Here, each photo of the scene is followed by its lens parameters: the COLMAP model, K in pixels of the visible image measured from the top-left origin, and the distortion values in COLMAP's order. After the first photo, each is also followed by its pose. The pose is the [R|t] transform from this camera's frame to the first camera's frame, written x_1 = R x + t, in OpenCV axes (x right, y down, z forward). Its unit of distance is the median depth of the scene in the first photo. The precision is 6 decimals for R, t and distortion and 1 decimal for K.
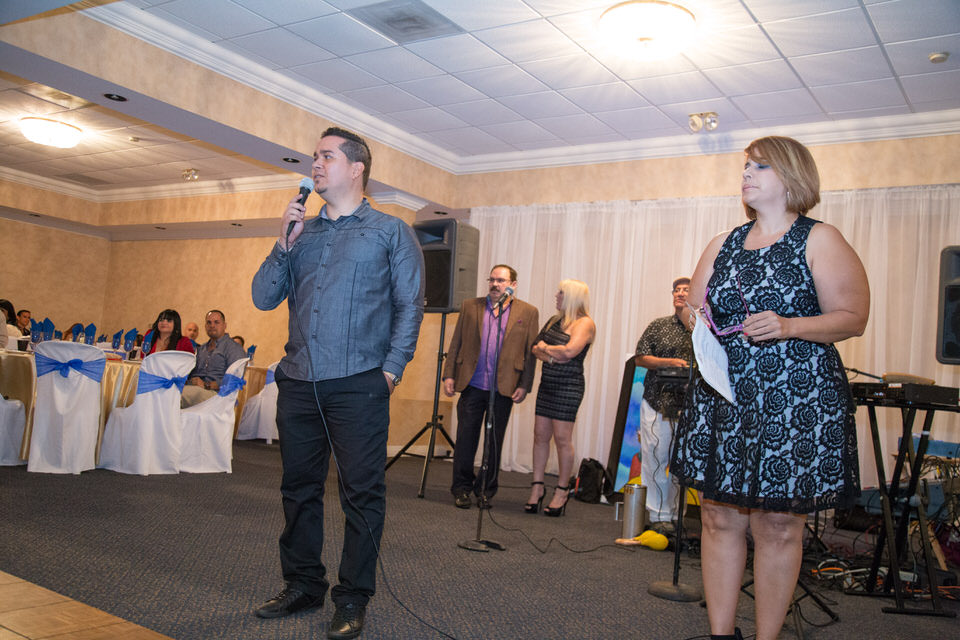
lens RADIAL K [[867.2, 0, 486.8], [0, 867.2, 321.4], [0, 0, 1]] dist [0.020521, 0.018555]
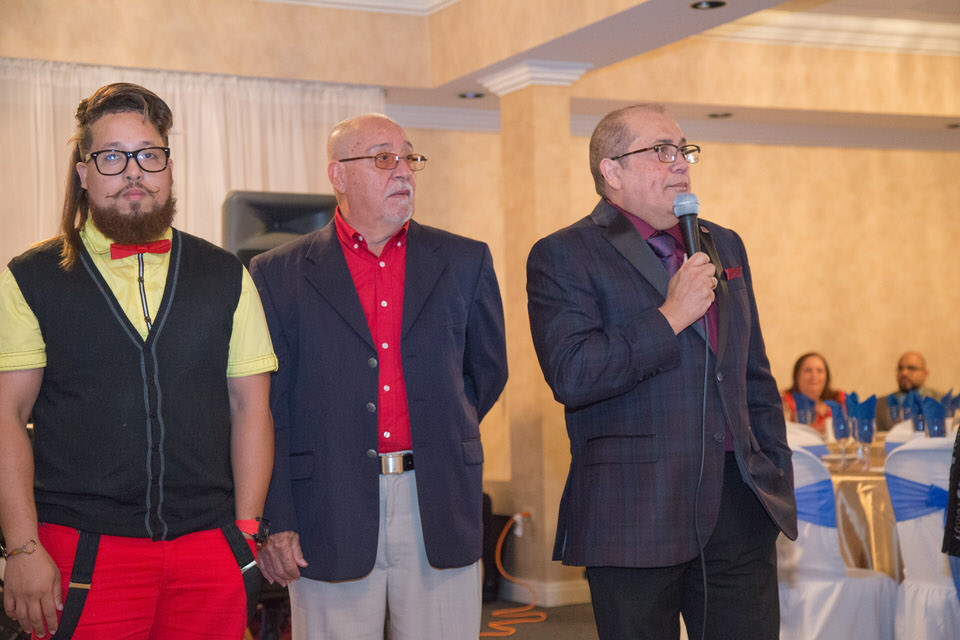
lens RADIAL K [[1680.9, 0, 483.9], [0, 1680.9, 317.8], [0, 0, 1]] dist [0.233940, 0.000000]
pose [[0.452719, -0.055387, 0.889932, -0.352431], [0.011704, 0.998352, 0.056181, -0.036095], [-0.891577, -0.015018, 0.452621, 0.167981]]
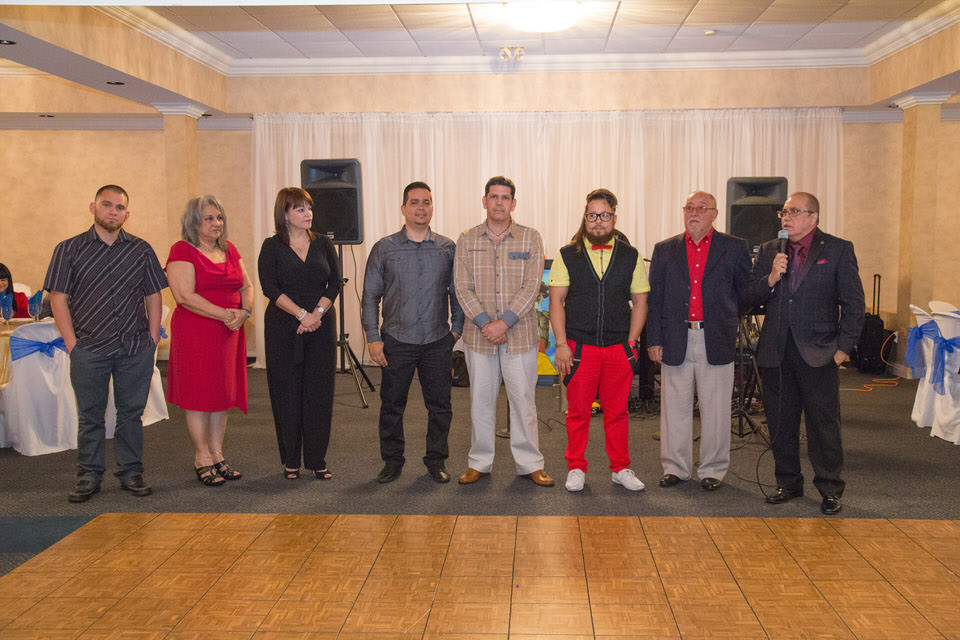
lens RADIAL K [[1025.3, 0, 494.4], [0, 1025.3, 337.5], [0, 0, 1]] dist [0.074860, 0.000000]
pose [[0.849421, -0.147538, 0.506672, -0.476367], [0.043599, 0.976461, 0.211243, -0.135710], [-0.525912, -0.157344, 0.835859, -0.185349]]
